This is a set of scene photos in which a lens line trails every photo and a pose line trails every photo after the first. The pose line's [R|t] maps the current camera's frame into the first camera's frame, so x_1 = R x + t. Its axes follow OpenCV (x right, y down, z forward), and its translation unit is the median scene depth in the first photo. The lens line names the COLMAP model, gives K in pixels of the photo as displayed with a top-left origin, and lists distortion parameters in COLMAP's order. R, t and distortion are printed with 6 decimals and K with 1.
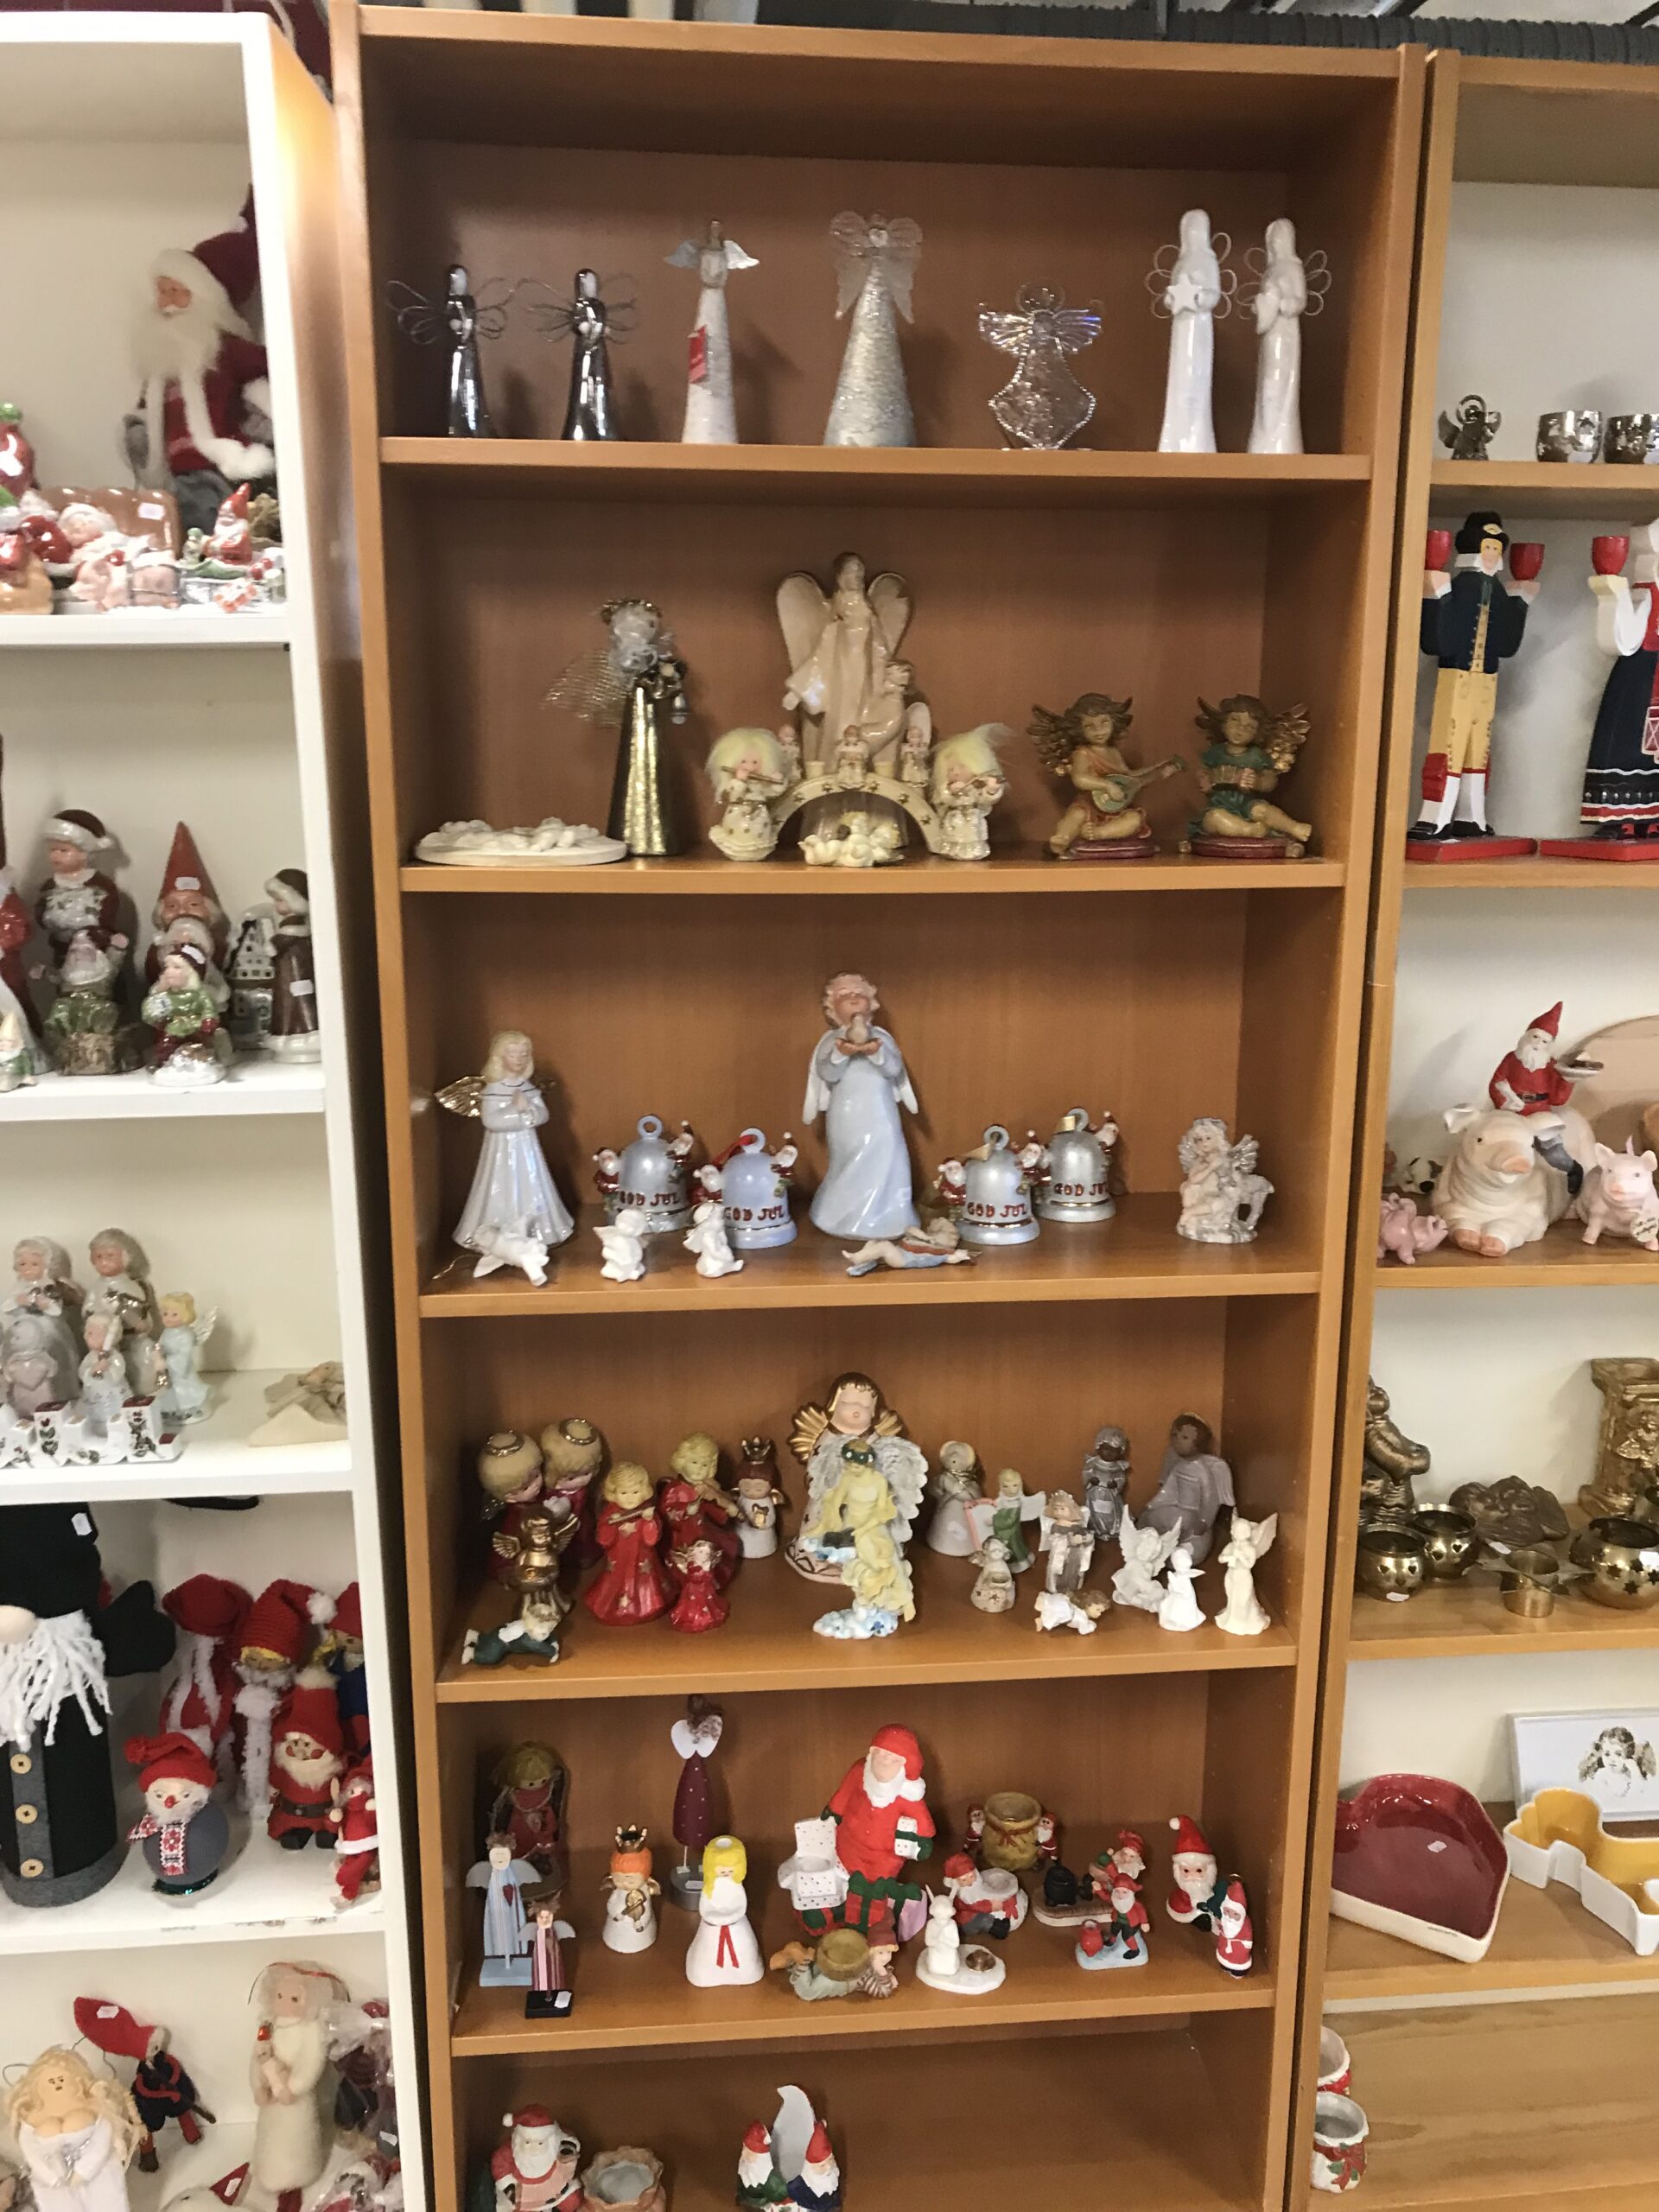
lens RADIAL K [[1827.5, 0, 940.6], [0, 1827.5, 1088.9], [0, 0, 1]] dist [0.027936, -0.042352]
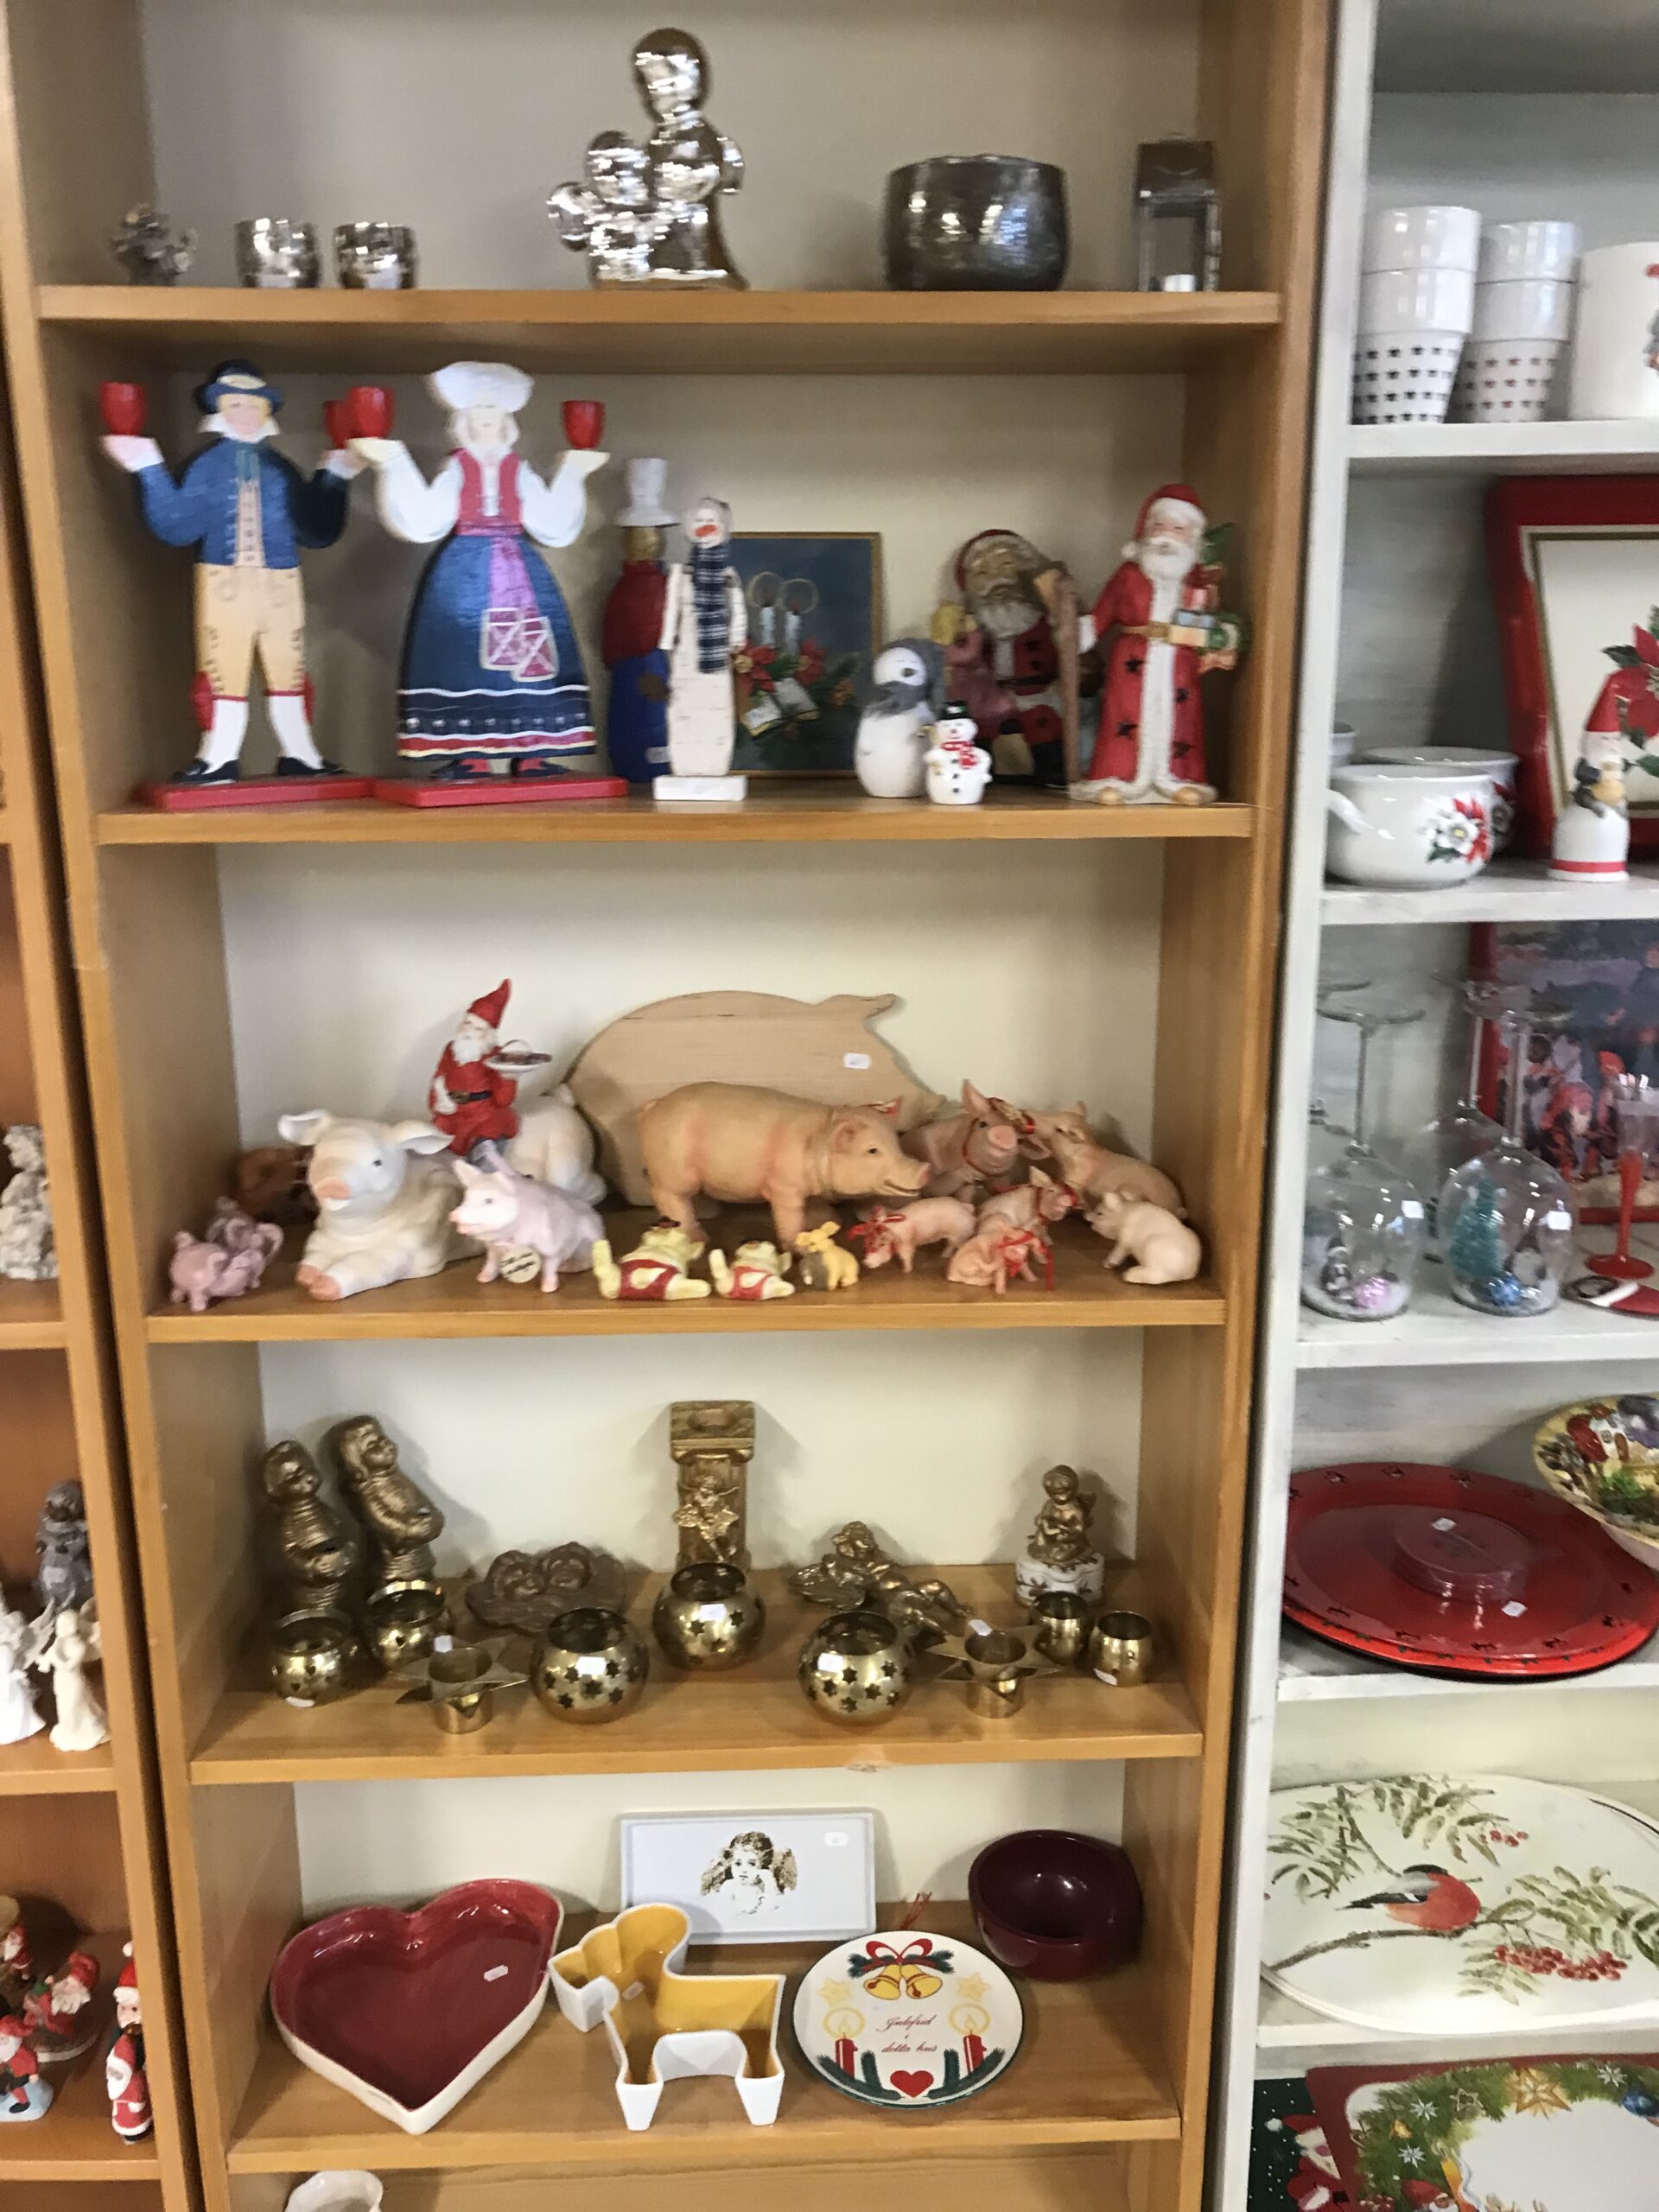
lens RADIAL K [[1827.5, 0, 828.4], [0, 1827.5, 1085.4], [0, 0, 1]] dist [0.027936, -0.042352]
pose [[0.997839, 0.003446, -0.065615, 0.577368], [-0.001265, 0.999446, 0.033260, -0.030224], [0.065693, -0.033105, 0.997291, 0.215865]]
